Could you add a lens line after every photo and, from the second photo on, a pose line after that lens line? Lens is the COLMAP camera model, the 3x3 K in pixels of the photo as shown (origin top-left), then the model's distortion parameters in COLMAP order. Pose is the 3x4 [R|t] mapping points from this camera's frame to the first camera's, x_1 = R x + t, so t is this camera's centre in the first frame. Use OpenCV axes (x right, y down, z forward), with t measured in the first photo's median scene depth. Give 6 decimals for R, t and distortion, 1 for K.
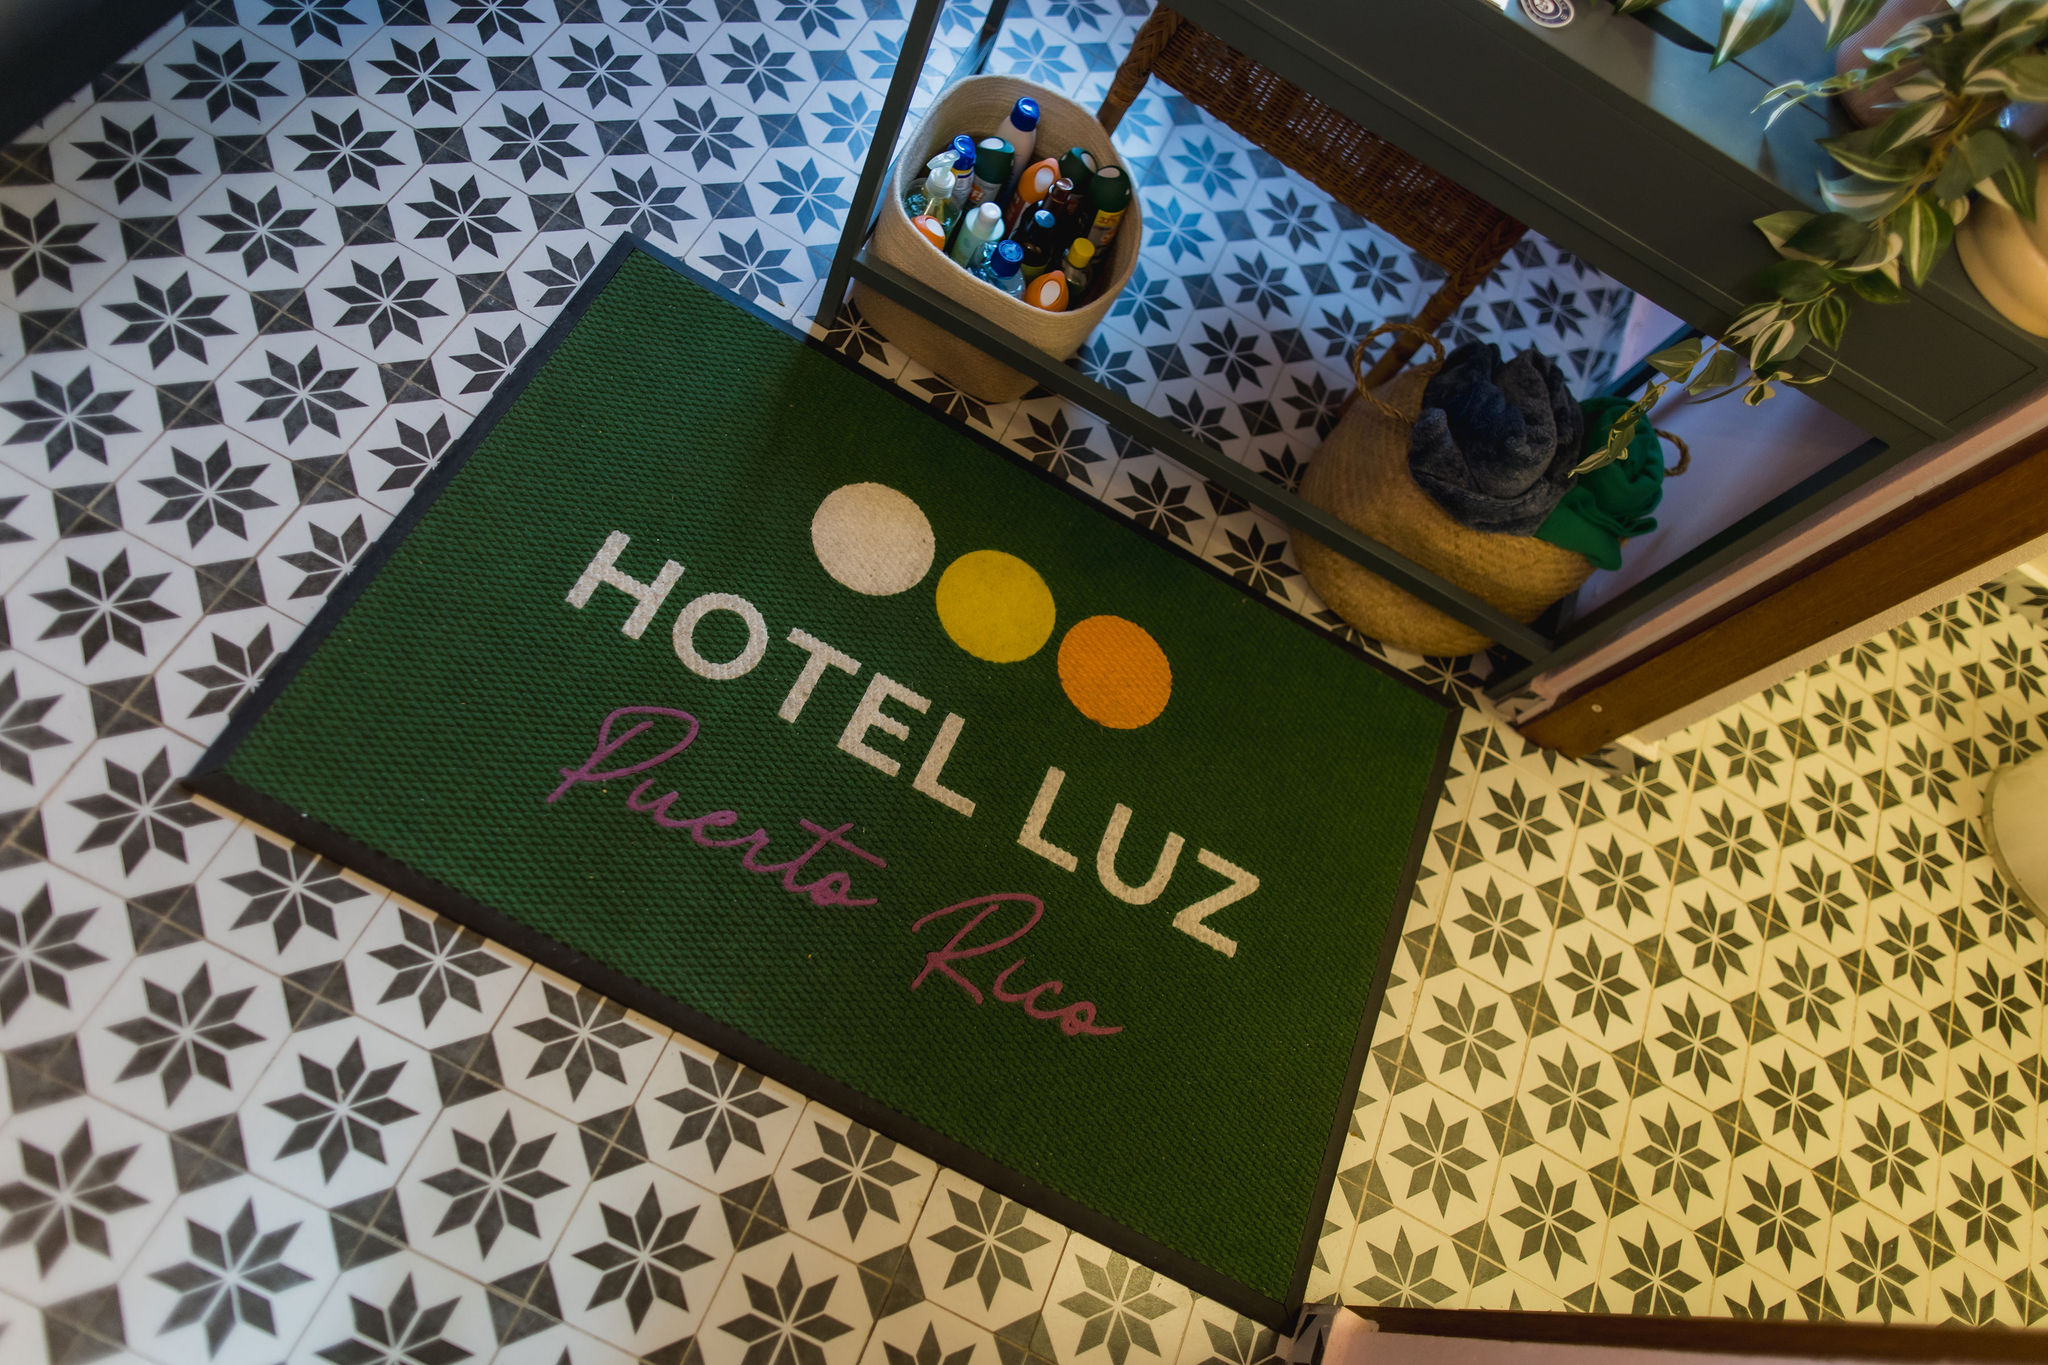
lens RADIAL K [[1378.3, 0, 1021.9], [0, 1378.3, 682.6], [0, 0, 1]] dist [0.012532, -0.007548]
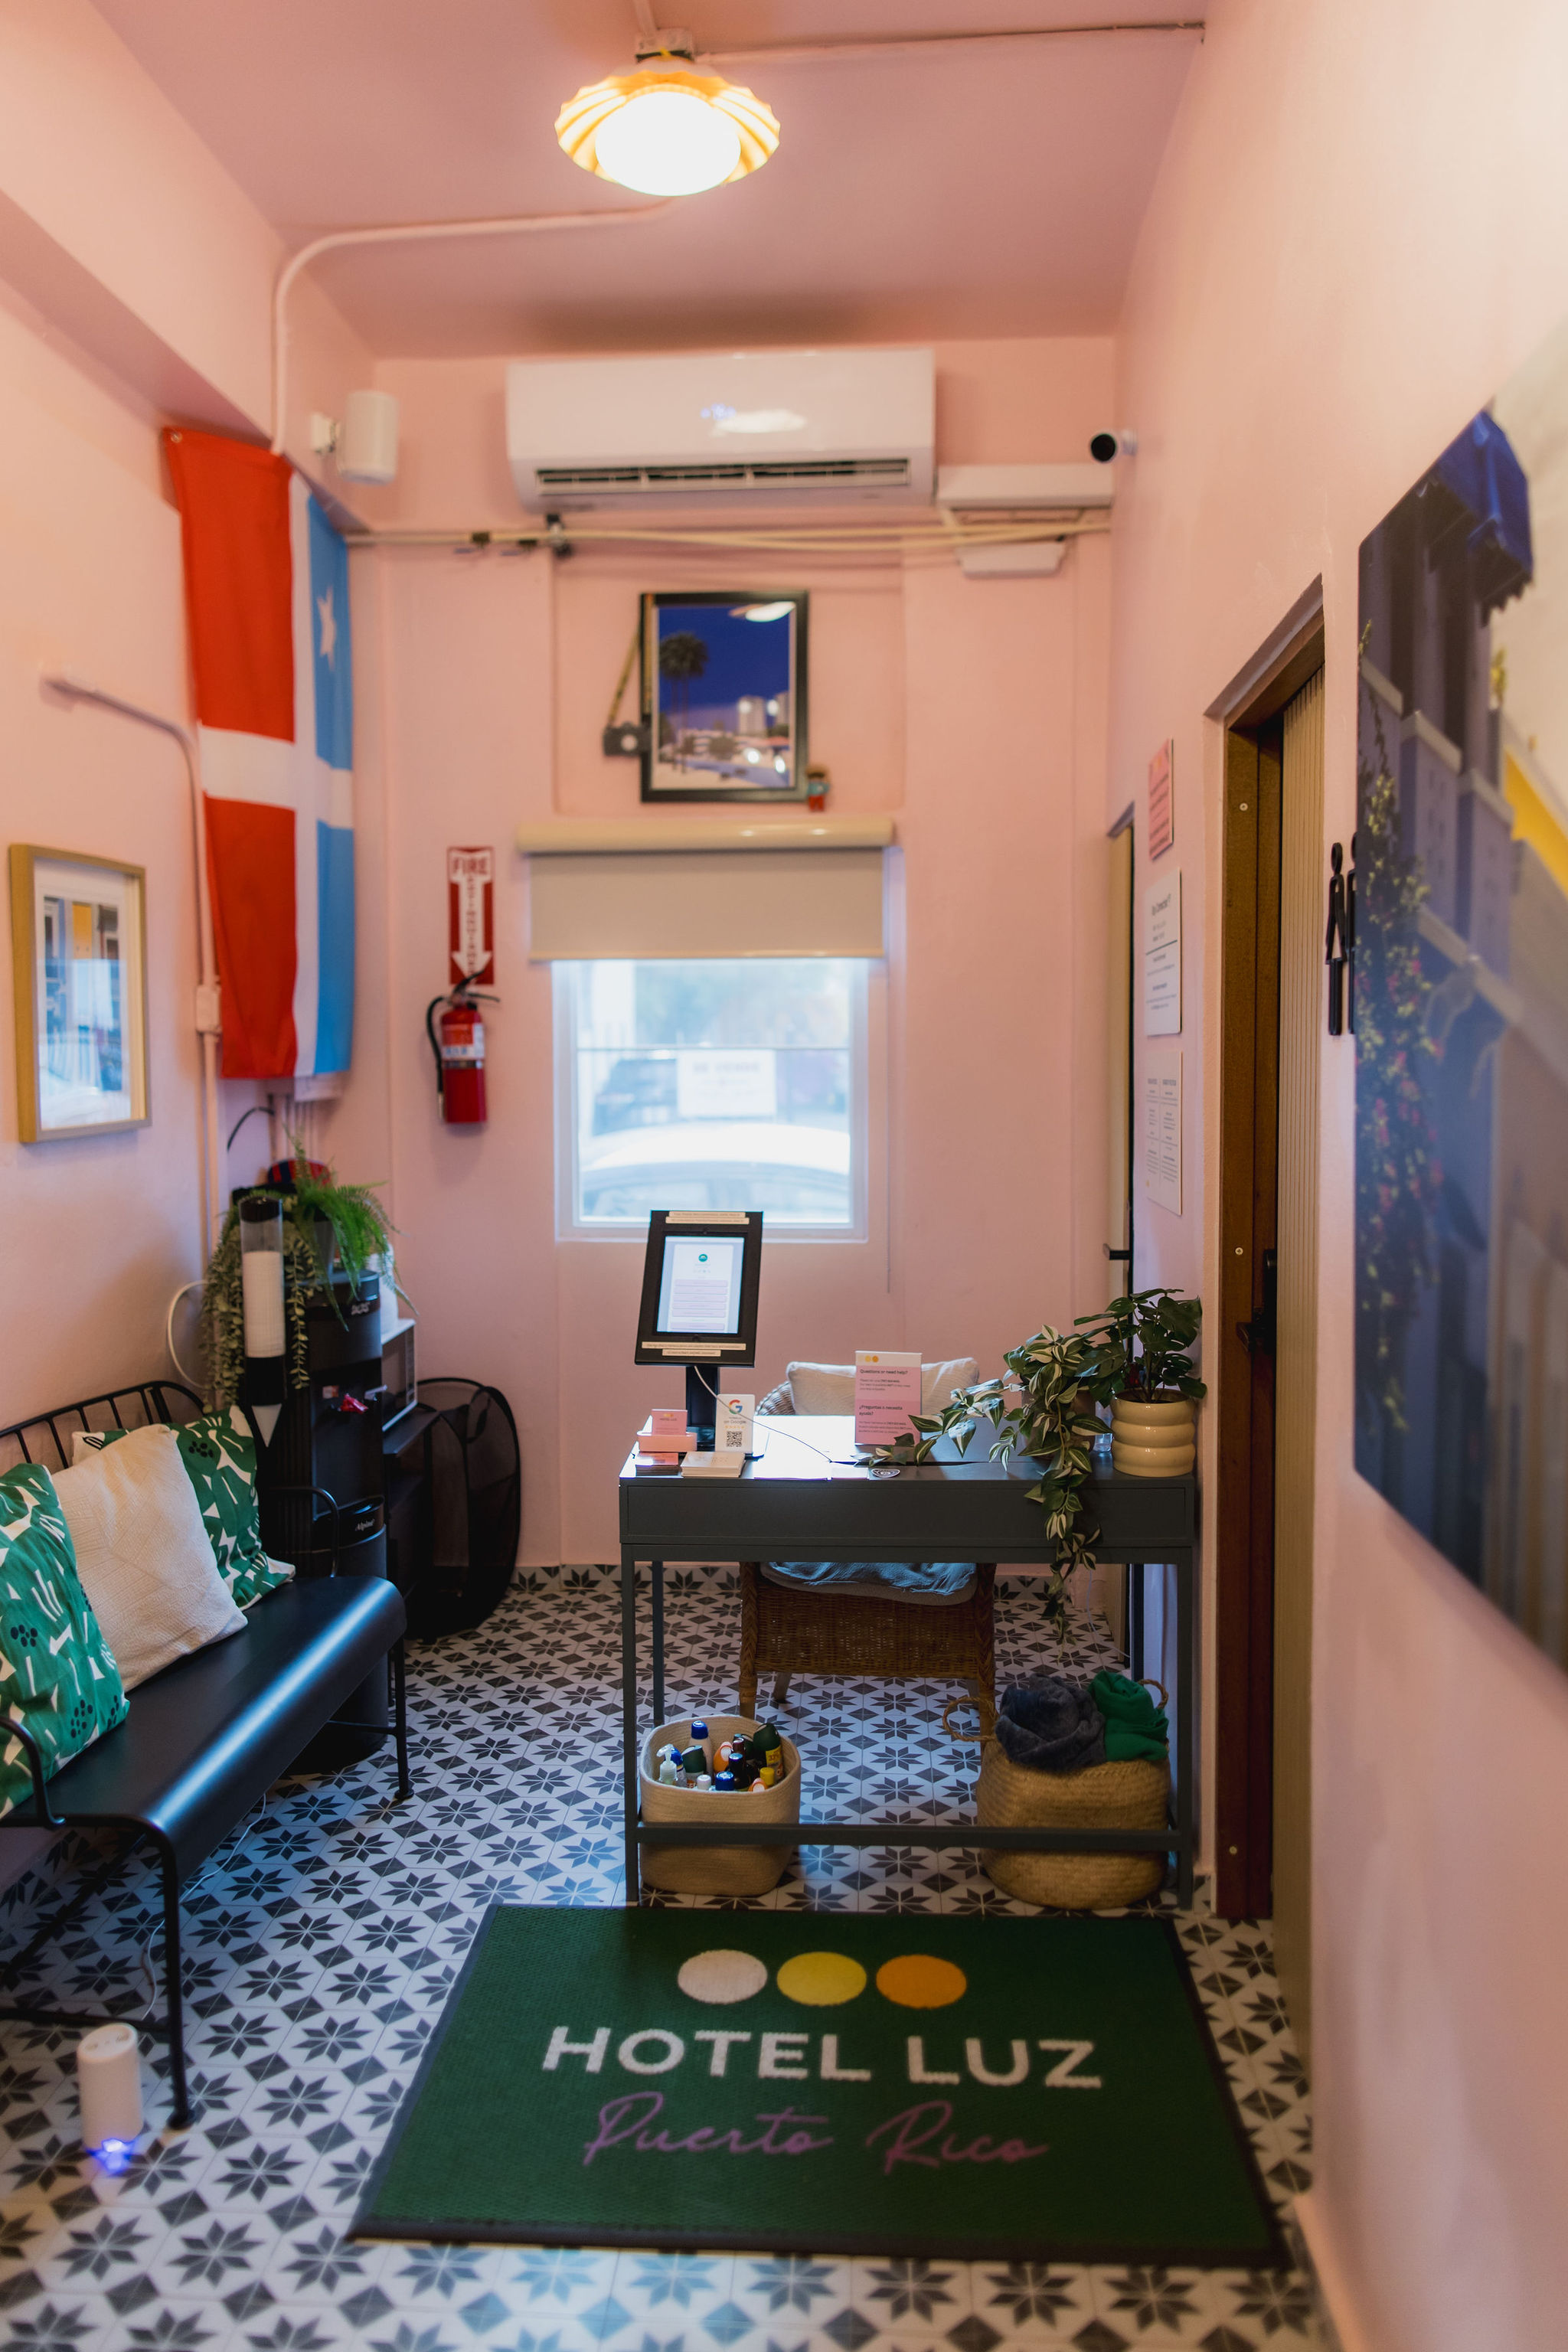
lens RADIAL K [[1582.9, 0, 768.1], [0, 1582.9, 1165.6], [0, 0, 1]] dist [0.012532, -0.007548]
pose [[0.888382, -0.349670, 0.297504, -0.273698], [0.434687, 0.432117, -0.790140, 0.888399], [0.147732, 0.831268, 0.535882, -0.585598]]
